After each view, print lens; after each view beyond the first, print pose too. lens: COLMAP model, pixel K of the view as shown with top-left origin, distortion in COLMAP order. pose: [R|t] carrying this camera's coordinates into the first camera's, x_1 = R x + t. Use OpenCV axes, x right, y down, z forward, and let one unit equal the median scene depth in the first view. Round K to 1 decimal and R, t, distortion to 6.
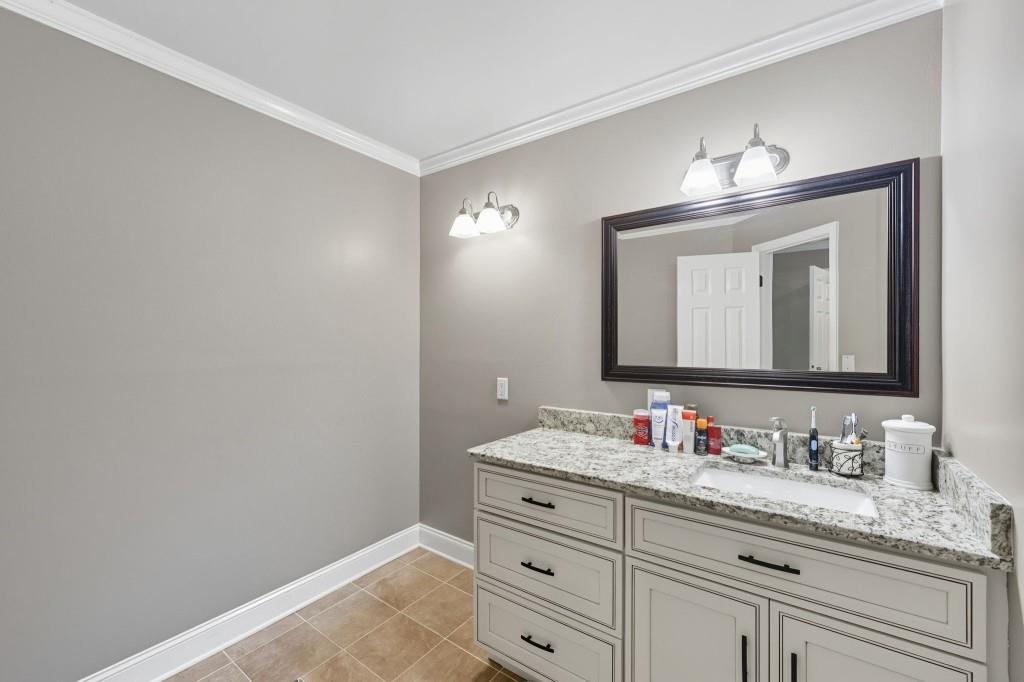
lens RADIAL K [[499.5, 0, 514.2], [0, 499.5, 325.8], [0, 0, 1]] dist [0.001594, -0.000083]
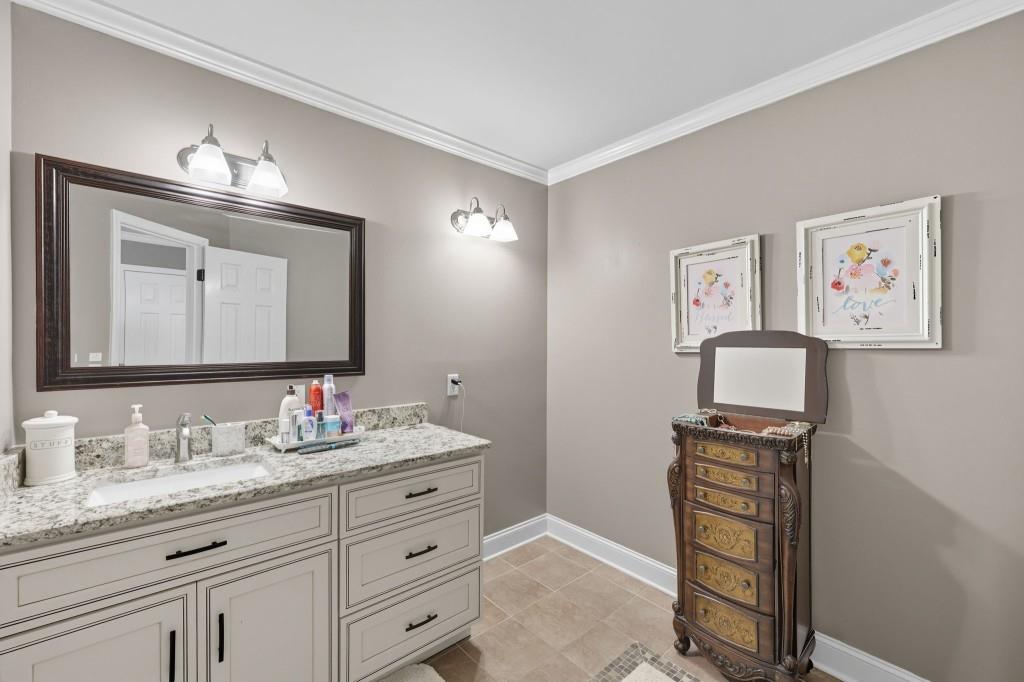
lens RADIAL K [[422.7, 0, 514.7], [0, 422.7, 344.1], [0, 0, 1]] dist [-0.001271, -0.000115]
pose [[0.137130, -0.005245, 0.990539, -0.318150], [-0.042690, 0.999026, 0.011200, 0.009394], [-0.989633, -0.043822, 0.136773, 0.276199]]
